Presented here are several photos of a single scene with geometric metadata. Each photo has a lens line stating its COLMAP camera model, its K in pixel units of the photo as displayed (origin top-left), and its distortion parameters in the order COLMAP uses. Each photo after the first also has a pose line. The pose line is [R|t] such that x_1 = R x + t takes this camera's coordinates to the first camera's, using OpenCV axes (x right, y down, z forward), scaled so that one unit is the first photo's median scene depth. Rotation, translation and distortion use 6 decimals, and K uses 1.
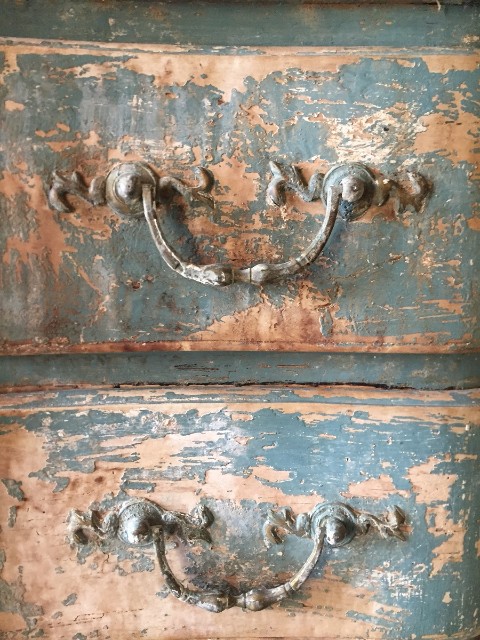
lens RADIAL K [[556.4, 0, 240.0], [0, 556.4, 320.0], [0, 0, 1]] dist [0.084787, -0.128105]
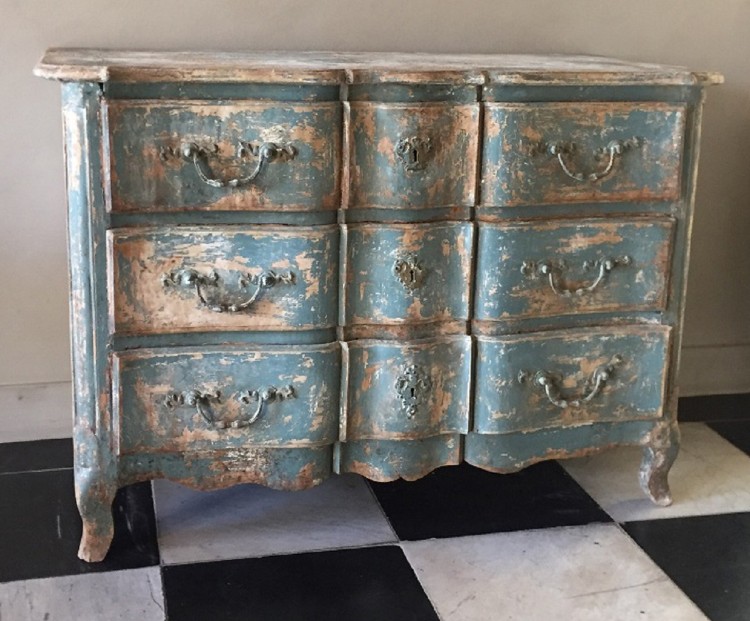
lens RADIAL K [[1100.8, 0, 373.4], [0, 1100.8, 228.5], [0, 0, 1]] dist [0.029208, 0.081863]
pose [[0.992651, -0.005006, 0.120909, 0.049669], [-0.001889, 0.998382, 0.056838, -0.157768], [-0.120998, -0.056649, 0.991035, -4.266364]]
